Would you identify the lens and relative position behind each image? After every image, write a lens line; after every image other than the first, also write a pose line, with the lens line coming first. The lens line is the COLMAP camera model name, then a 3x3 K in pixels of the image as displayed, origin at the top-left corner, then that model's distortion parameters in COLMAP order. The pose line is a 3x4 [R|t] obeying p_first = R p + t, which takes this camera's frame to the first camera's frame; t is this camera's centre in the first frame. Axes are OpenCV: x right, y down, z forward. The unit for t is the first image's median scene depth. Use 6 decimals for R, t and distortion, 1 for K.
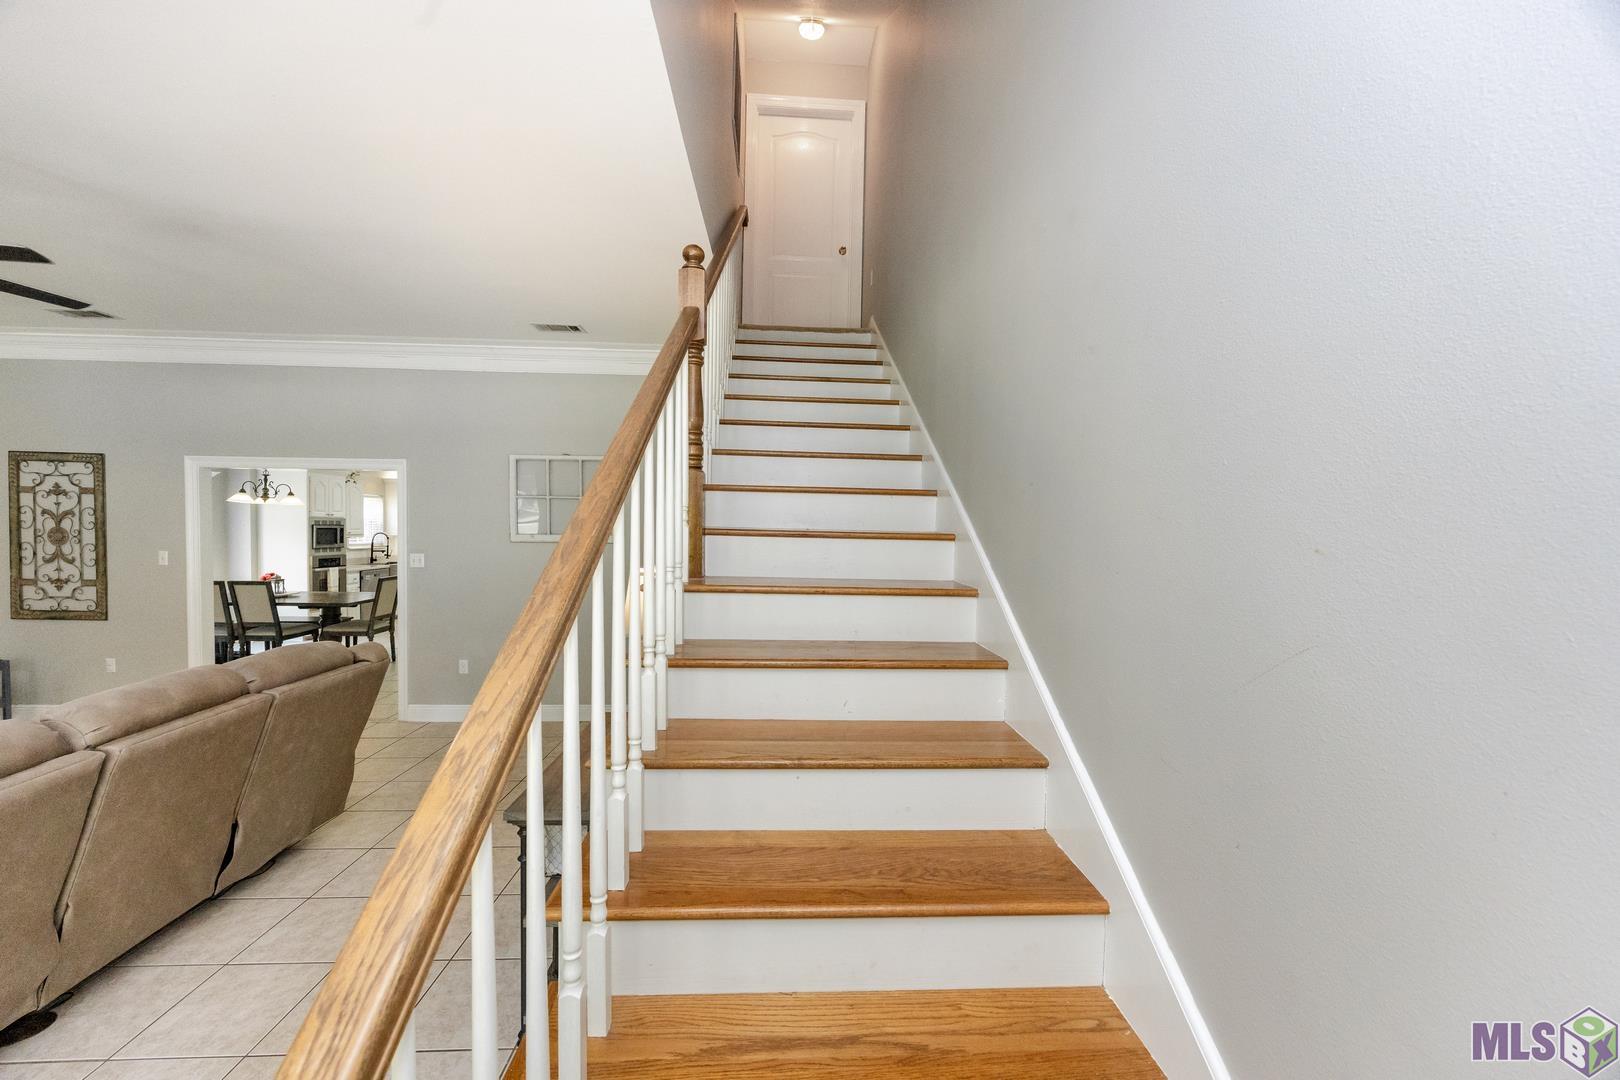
lens RADIAL K [[617.8, 0, 805.6], [0, 617.8, 548.5], [0, 0, 1]] dist [-0.006876, 0.002420]
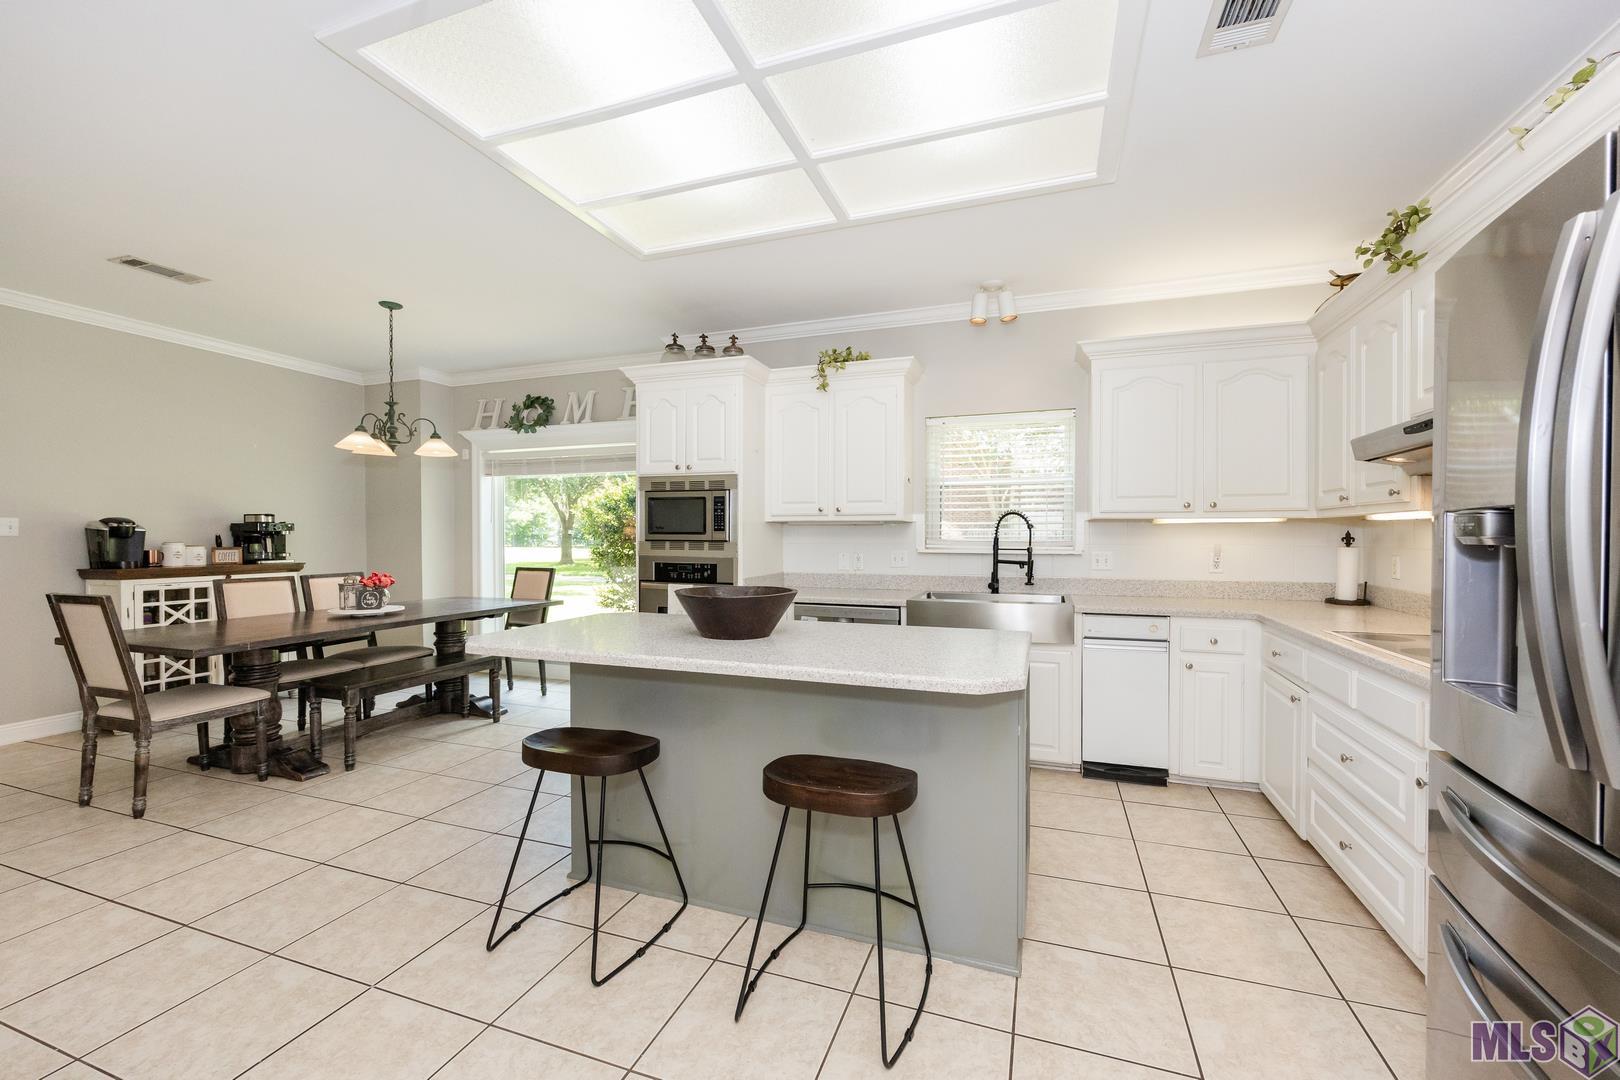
lens RADIAL K [[621.1, 0, 846.4], [0, 621.1, 542.0], [0, 0, 1]] dist [-0.002705, 0.000606]
pose [[-0.373847, -0.000822, -0.927490, -0.701219], [-0.038862, 0.999135, 0.014779, -0.020955], [0.926676, 0.041569, -0.373556, 2.294939]]
